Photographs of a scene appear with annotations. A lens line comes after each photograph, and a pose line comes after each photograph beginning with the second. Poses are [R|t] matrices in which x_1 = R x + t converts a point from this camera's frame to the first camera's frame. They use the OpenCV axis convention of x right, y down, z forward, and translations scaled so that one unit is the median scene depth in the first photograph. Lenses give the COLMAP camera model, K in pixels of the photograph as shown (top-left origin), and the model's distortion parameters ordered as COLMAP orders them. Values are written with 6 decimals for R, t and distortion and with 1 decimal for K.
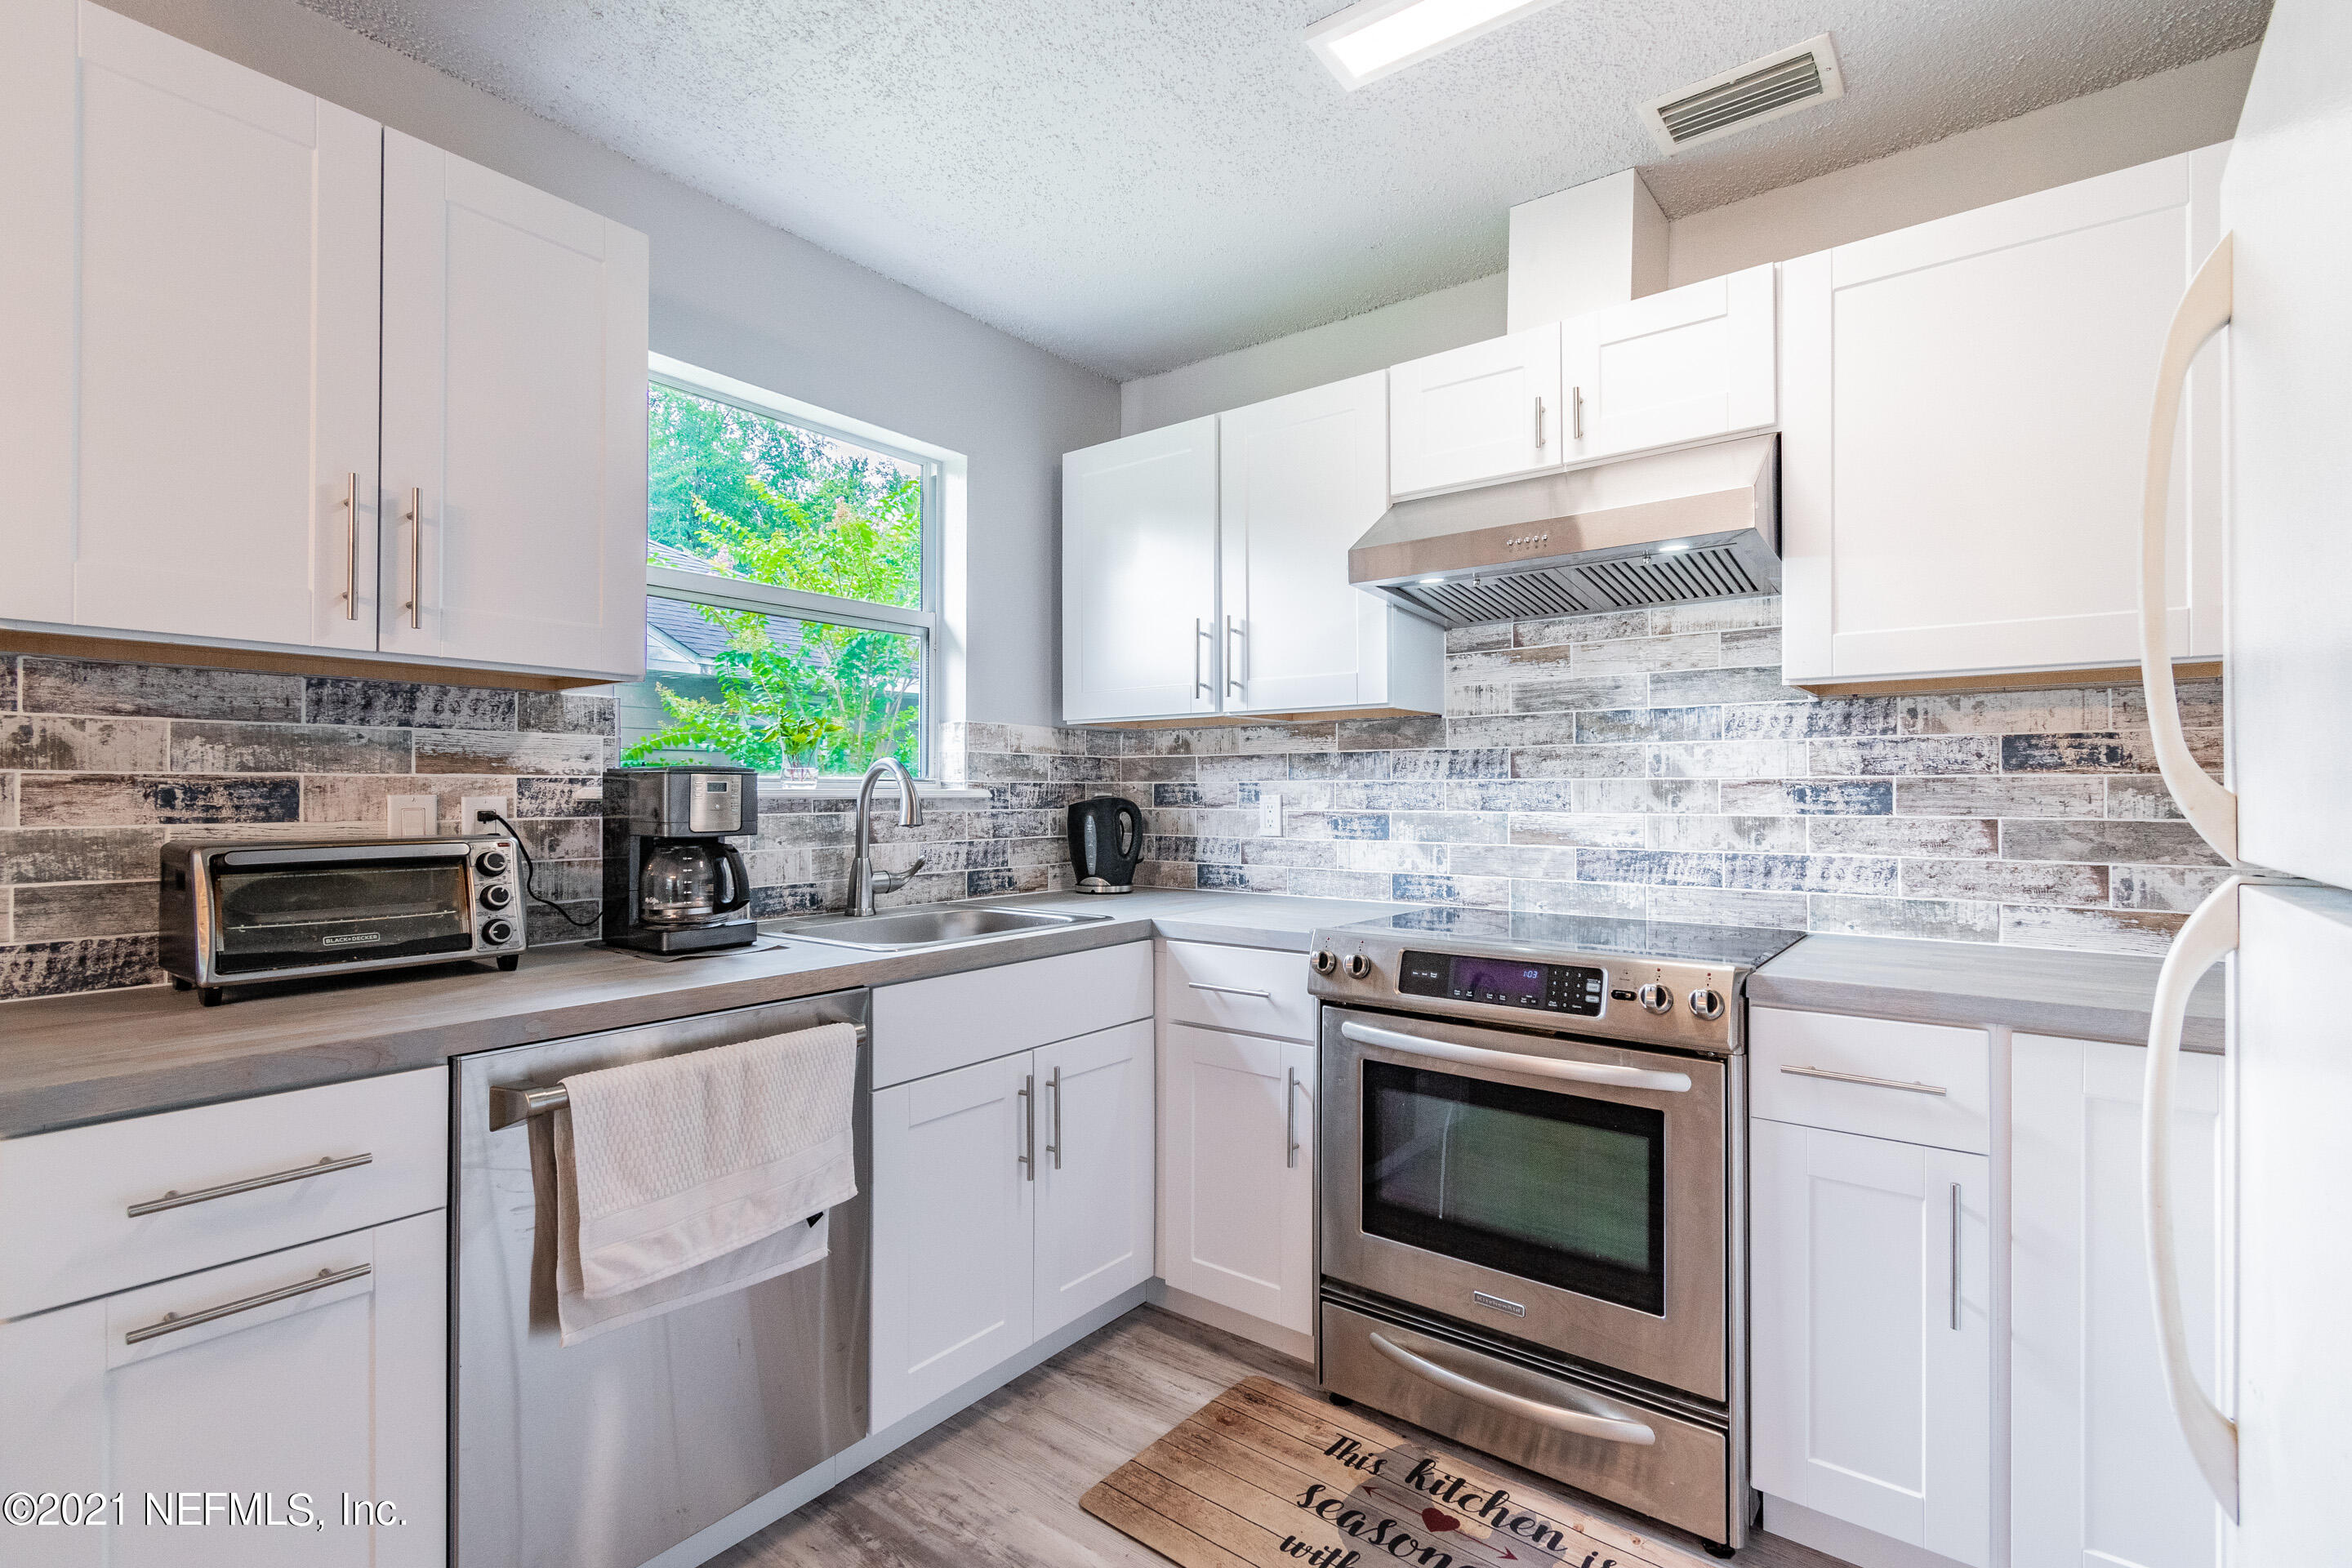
lens RADIAL K [[1086.7, 0, 1189.0], [0, 1086.7, 790.3], [0, 0, 1]] dist [0.004379, -0.002287]
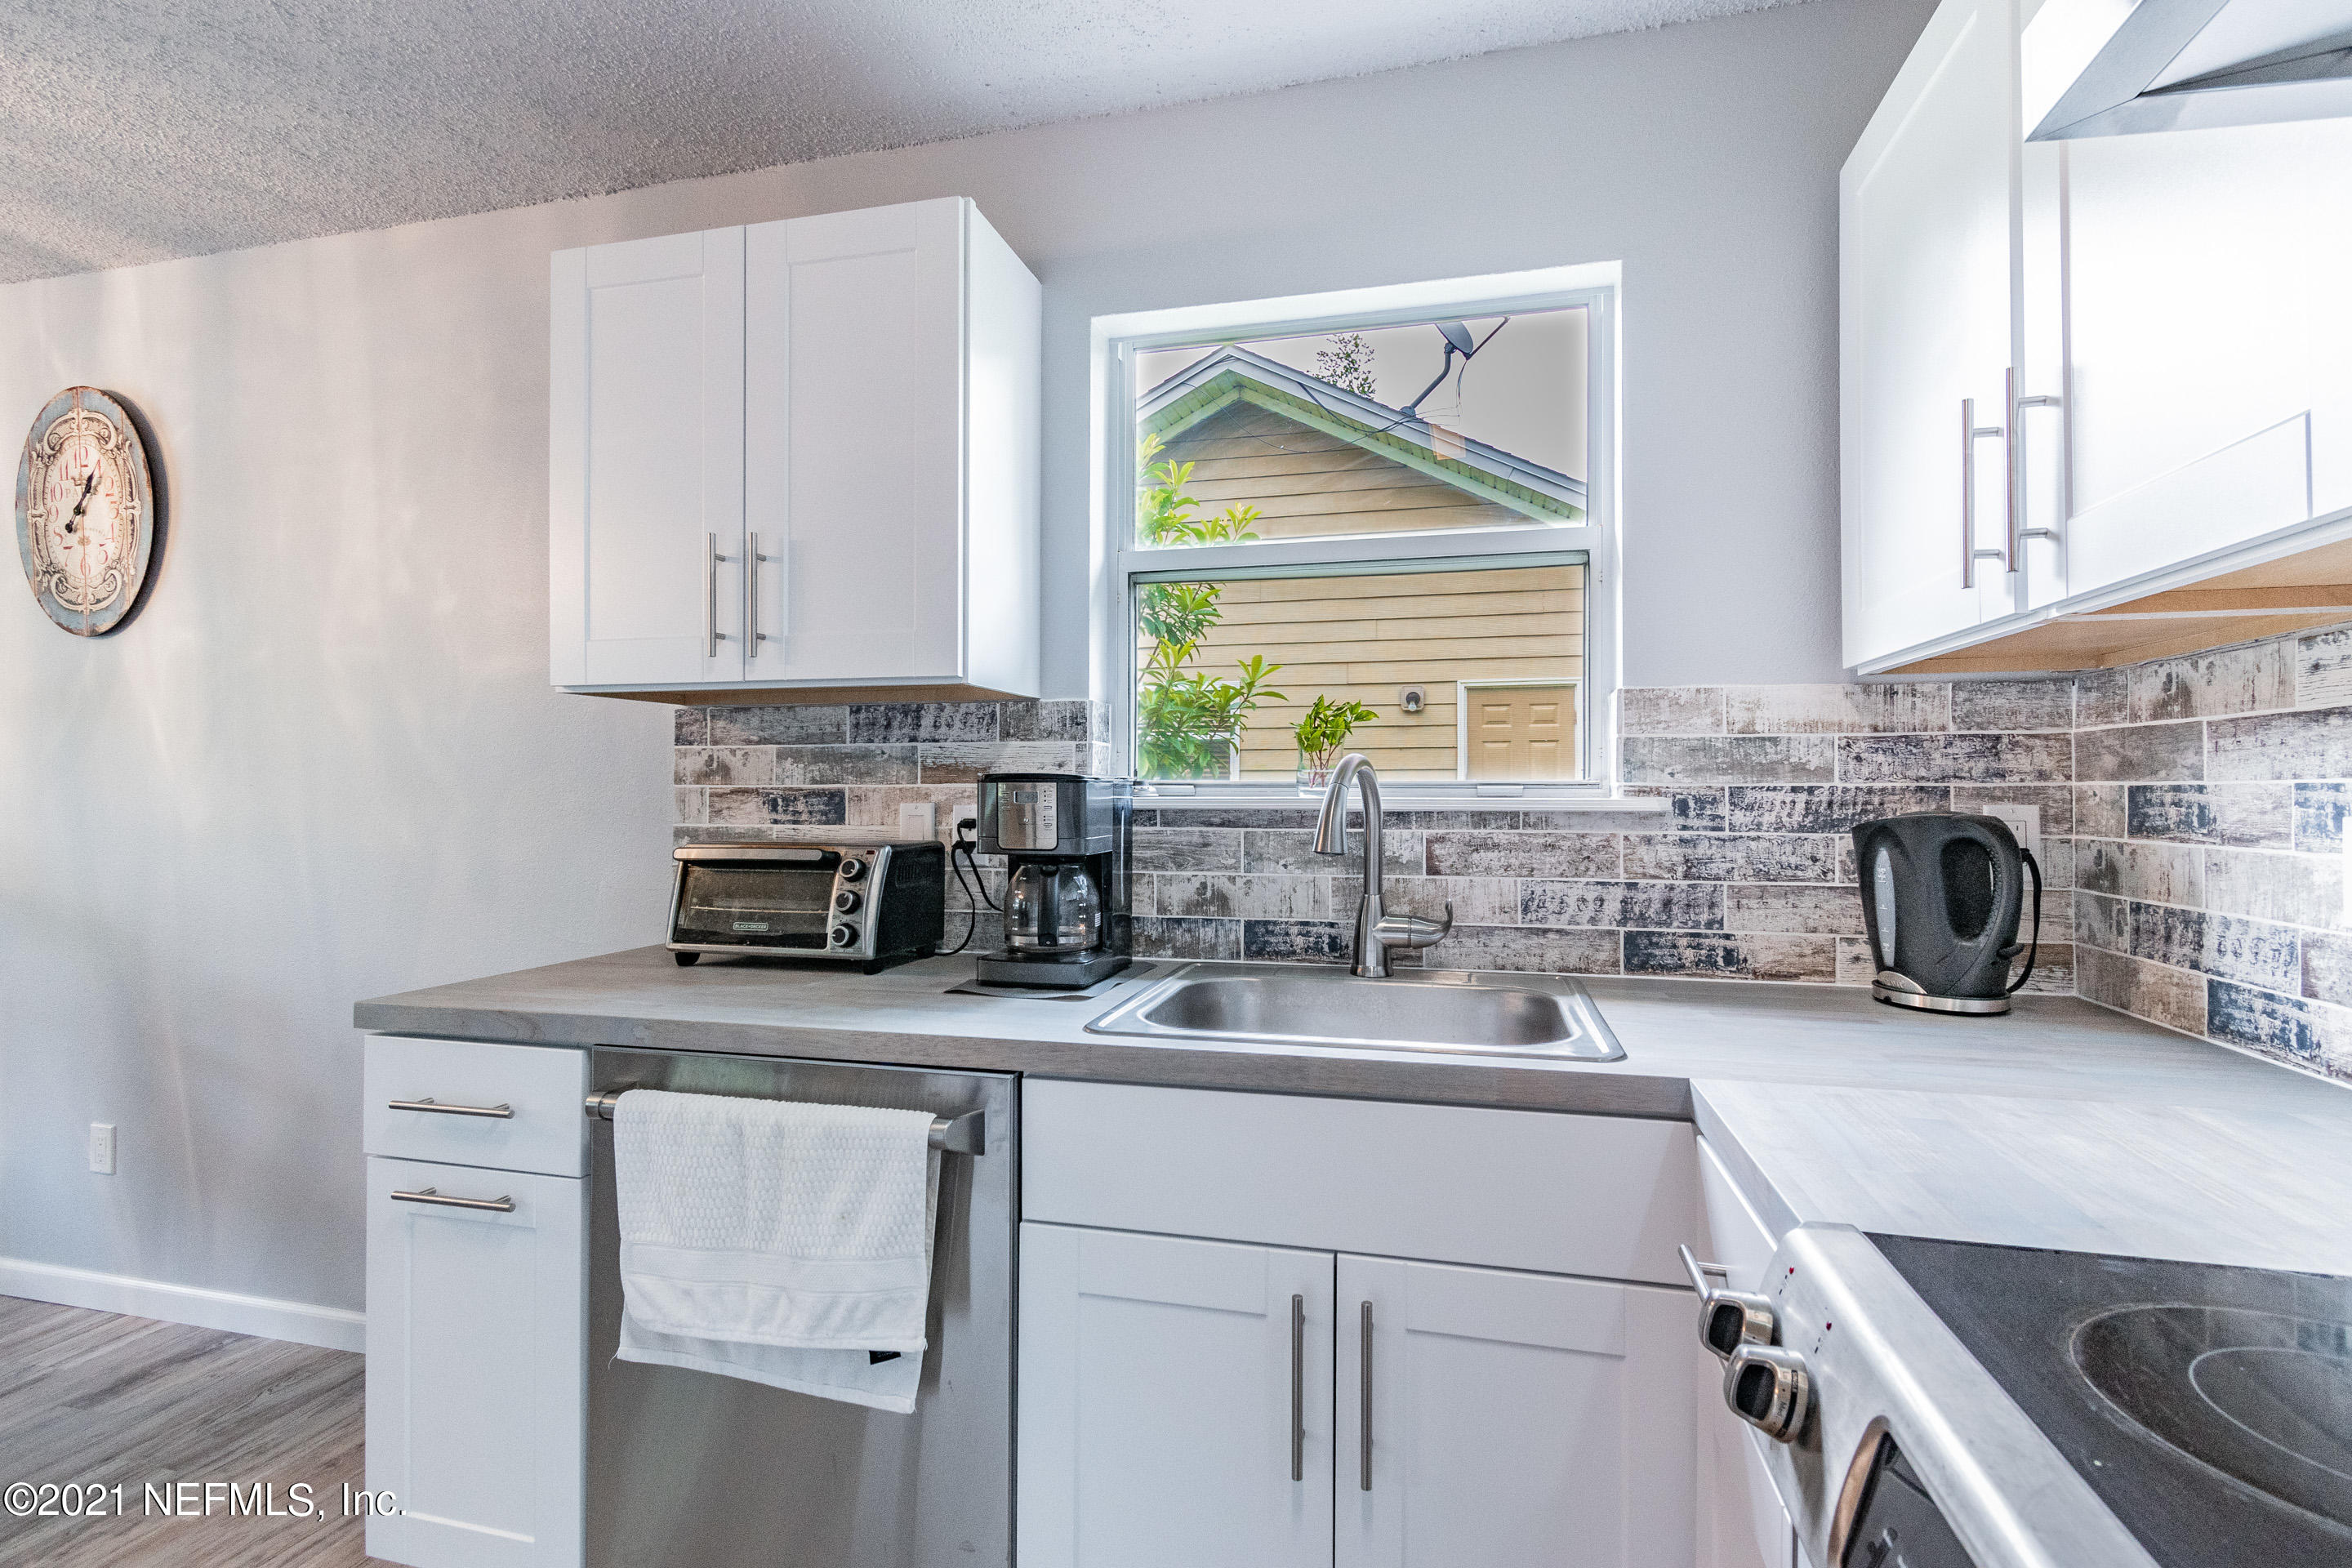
lens RADIAL K [[1086.7, 0, 1222.2], [0, 1086.7, 779.2], [0, 0, 1]] dist [0.004379, -0.002287]
pose [[0.385129, -0.010222, -0.922806, 0.340856], [0.001438, 0.999944, -0.010477, -0.006447], [0.922862, 0.002708, 0.385122, 0.673284]]
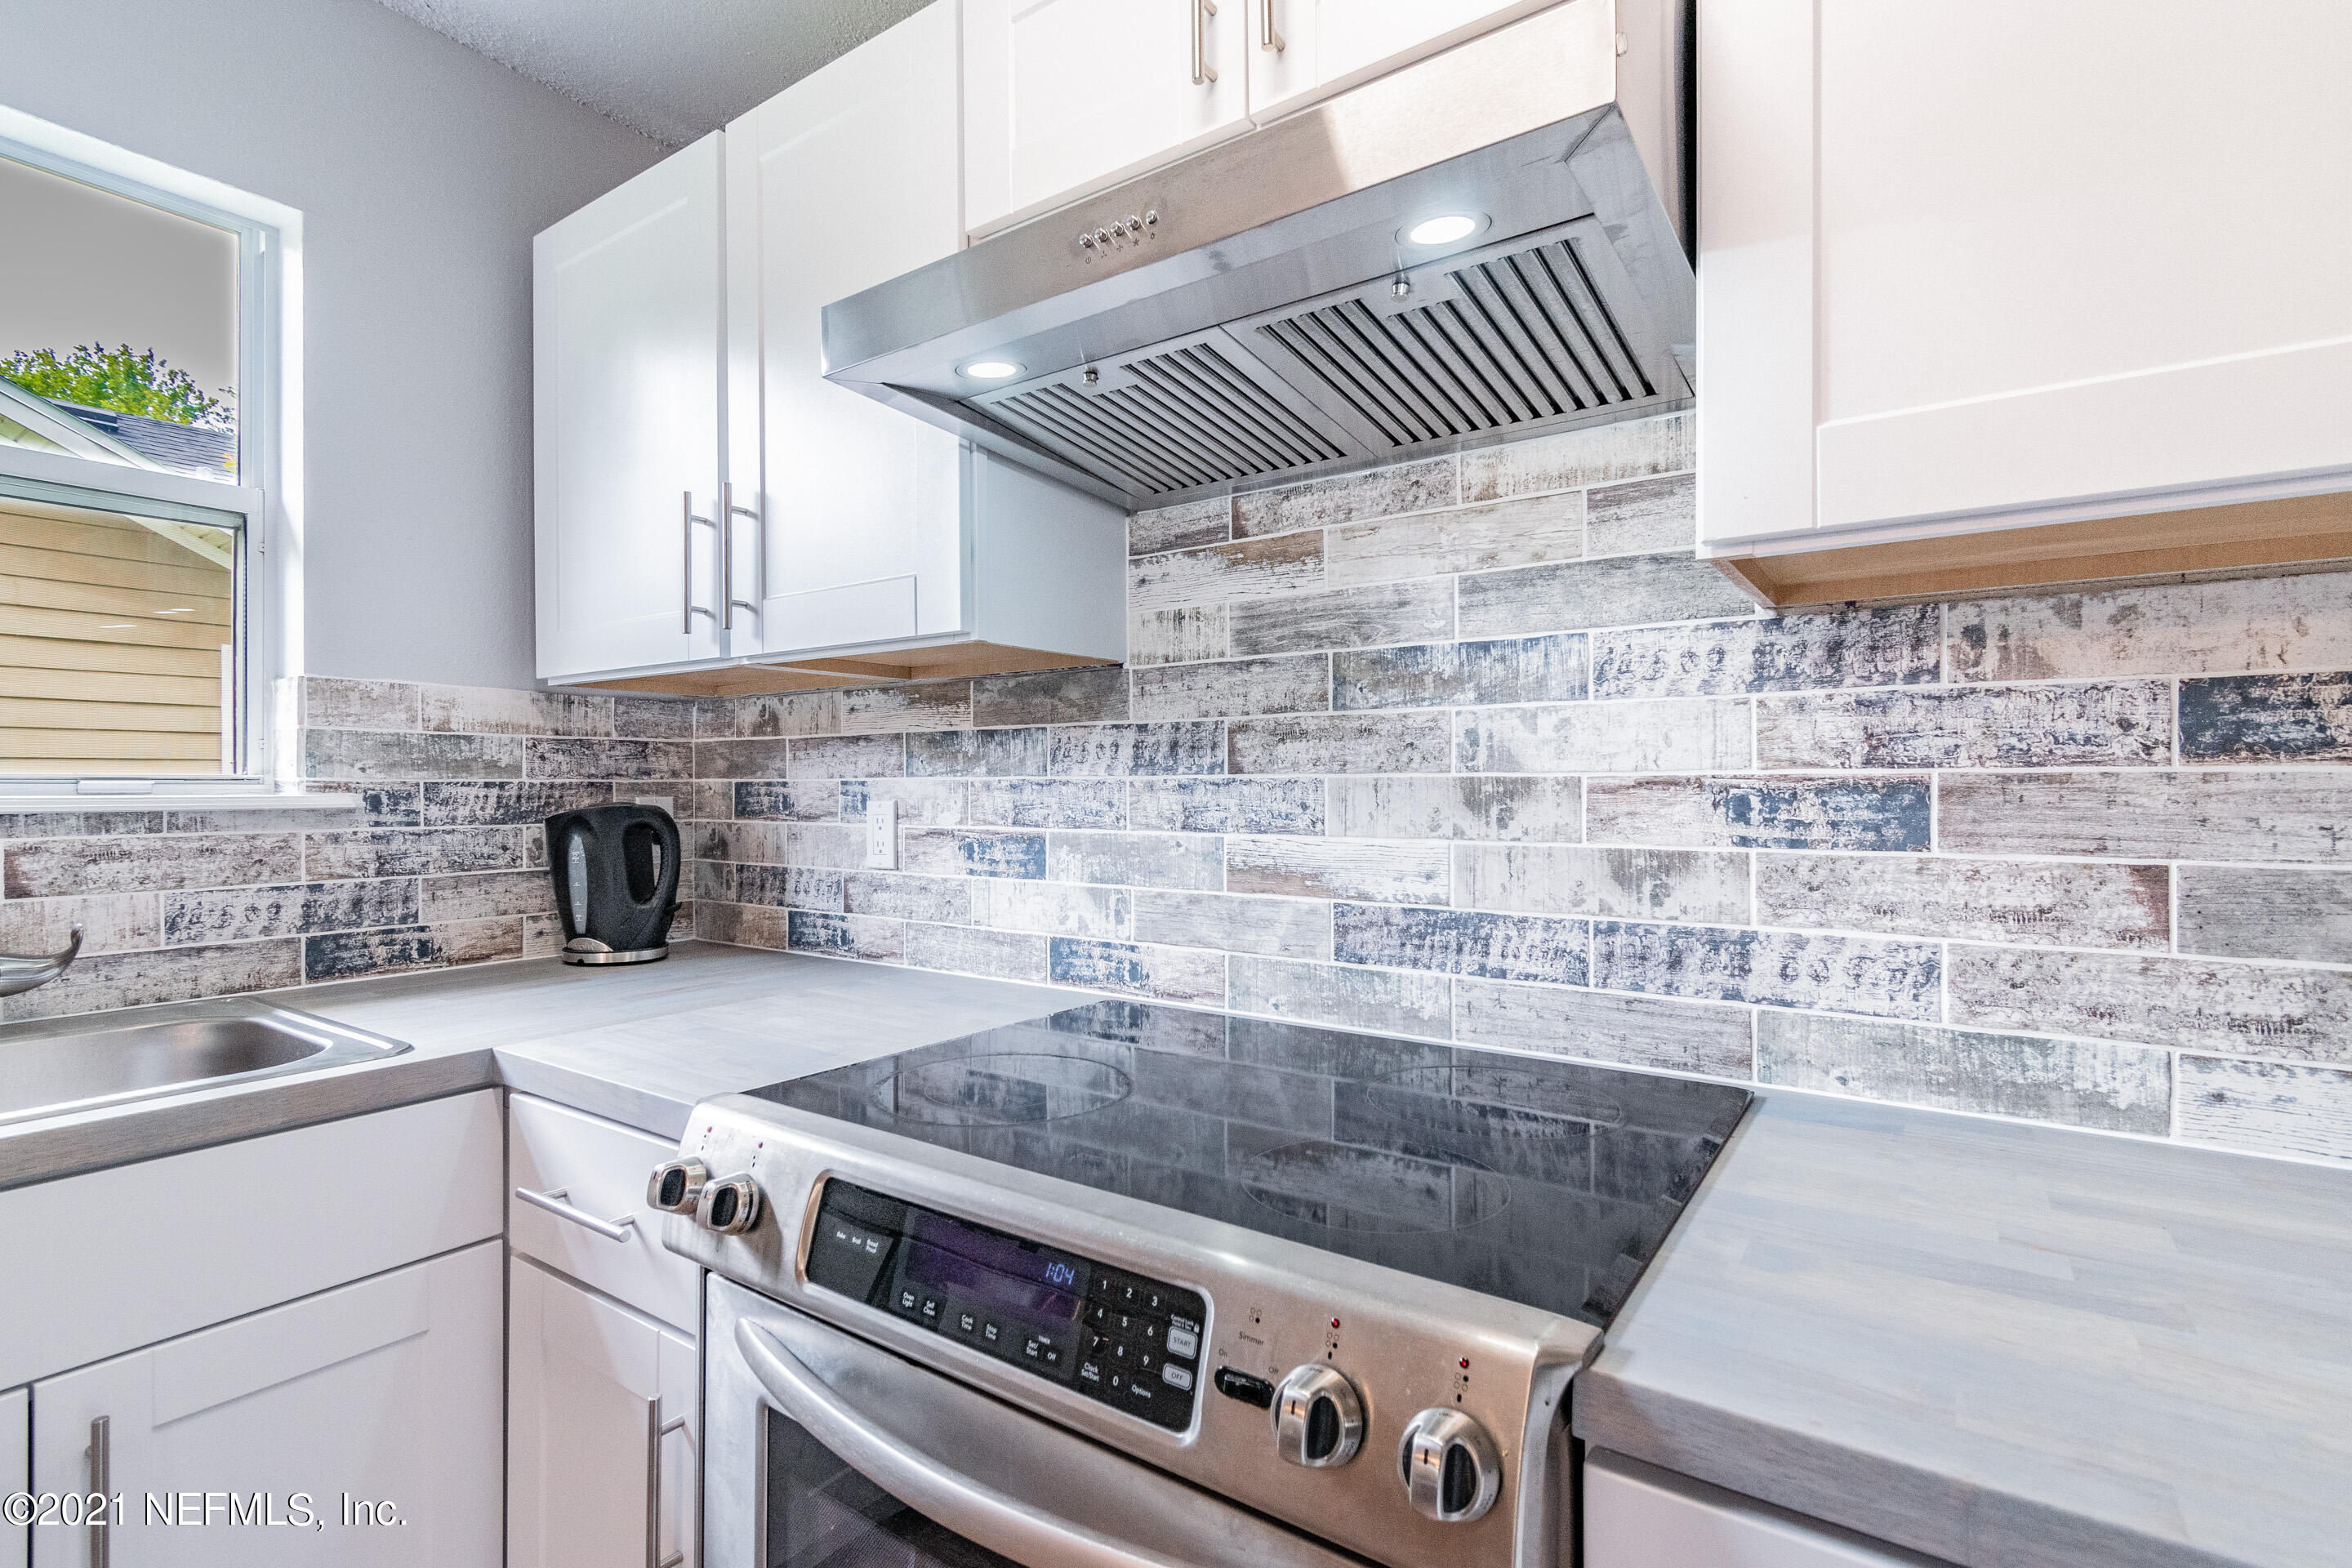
lens RADIAL K [[1086.7, 0, 1161.9], [0, 1086.7, 788.7], [0, 0, 1]] dist [0.004379, -0.002287]
pose [[0.999791, -0.001523, 0.020409, 0.288356], [0.001408, 0.999983, 0.005634, -0.007621], [-0.020417, -0.005604, 0.999776, 0.509037]]
